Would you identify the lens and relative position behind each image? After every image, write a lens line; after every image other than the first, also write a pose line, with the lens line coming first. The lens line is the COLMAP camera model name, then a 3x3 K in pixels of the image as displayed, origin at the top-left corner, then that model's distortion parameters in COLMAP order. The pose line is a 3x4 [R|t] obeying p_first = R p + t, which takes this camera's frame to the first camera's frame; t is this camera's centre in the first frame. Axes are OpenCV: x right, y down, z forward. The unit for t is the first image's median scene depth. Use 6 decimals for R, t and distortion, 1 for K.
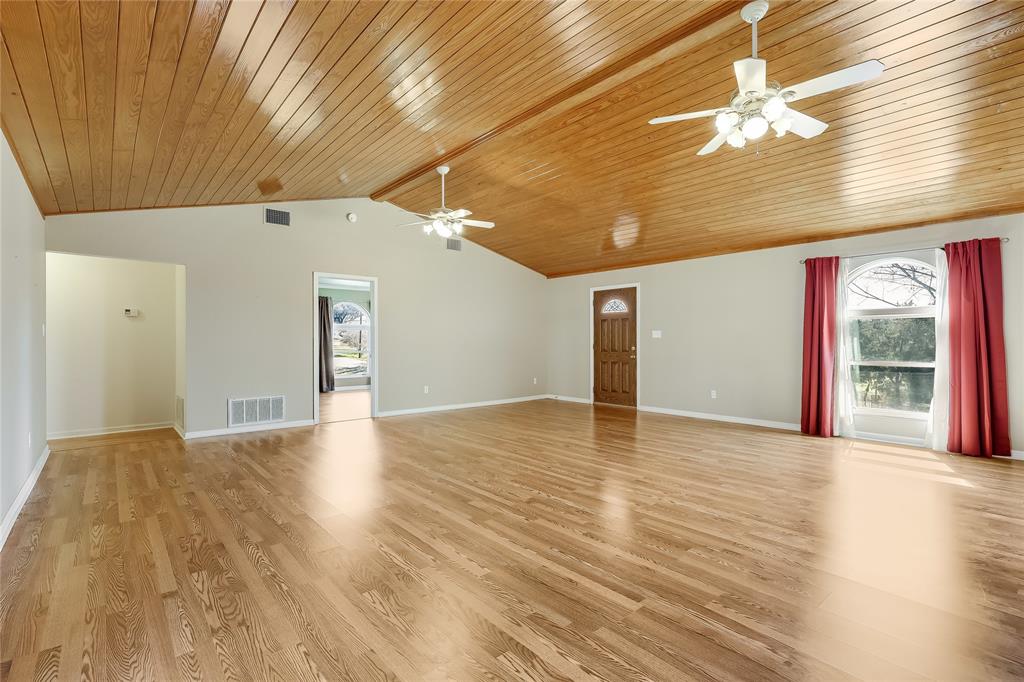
lens RADIAL K [[477.6, 0, 495.6], [0, 477.6, 343.1], [0, 0, 1]] dist [-0.000120, -0.000076]
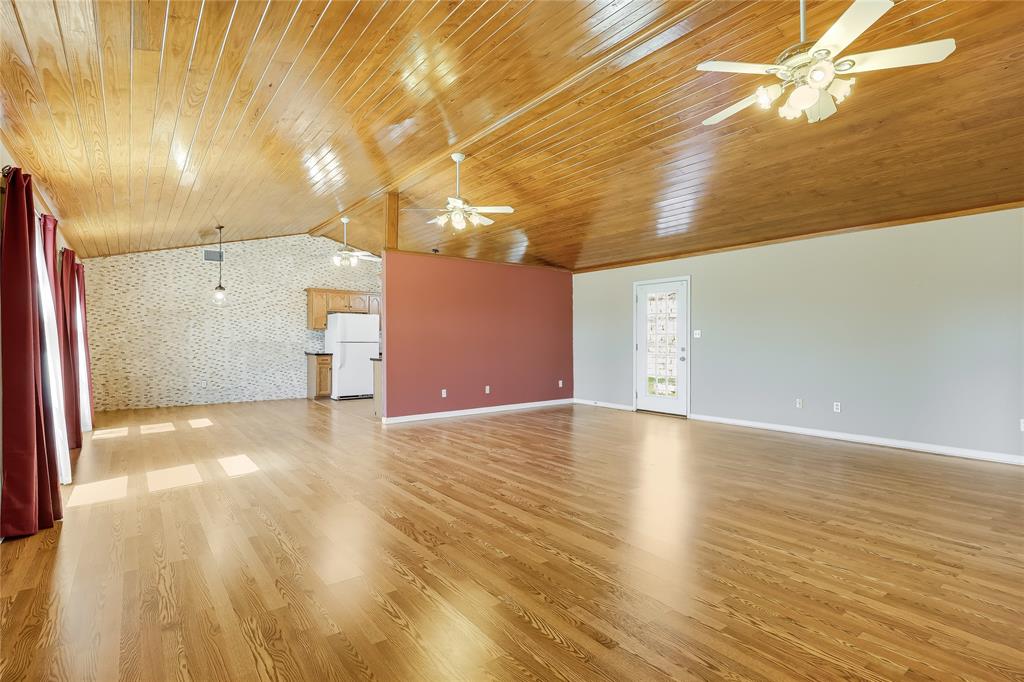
lens RADIAL K [[493.4, 0, 508.7], [0, 493.4, 340.4], [0, 0, 1]] dist [-0.004389, 0.000507]
pose [[-0.999538, 0.001836, 0.030338, 0.228413], [0.001880, 0.999997, 0.001421, -0.007339], [-0.030335, 0.001477, -0.999539, 2.154322]]
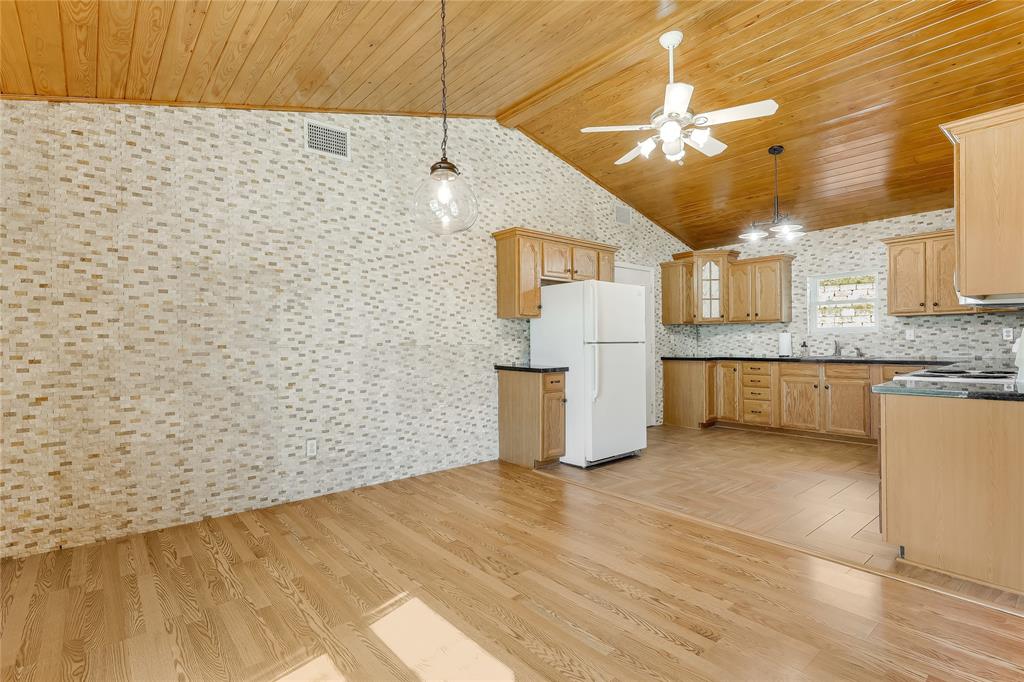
lens RADIAL K [[477.6, 0, 495.6], [0, 477.6, 343.1], [0, 0, 1]] dist [-0.000120, -0.000076]
pose [[-0.999910, 0.012770, 0.004044, 1.300791], [0.012801, 0.999889, 0.007629, -0.007893], [-0.003946, 0.007680, -0.999963, 0.885697]]
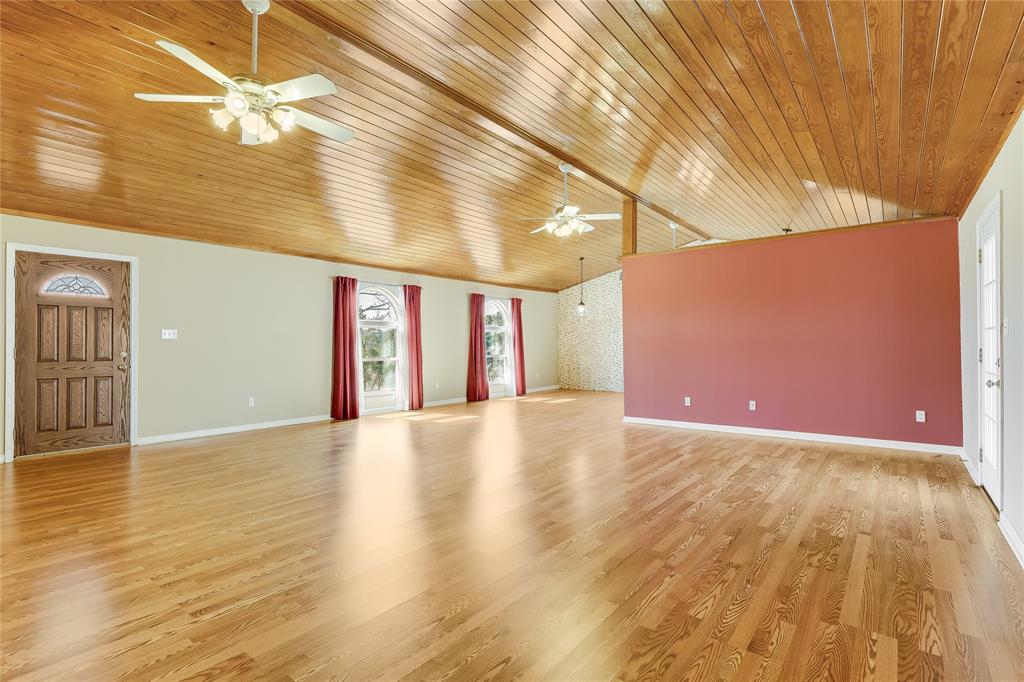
lens RADIAL K [[496.5, 0, 517.1], [0, 496.5, 342.3], [0, 0, 1]] dist [-0.000178, -0.000542]
pose [[-0.229814, 0.002882, 0.973230, -0.993026], [0.003942, 0.999990, -0.002030, -0.004343], [-0.973227, 0.003370, -0.229823, 1.241818]]
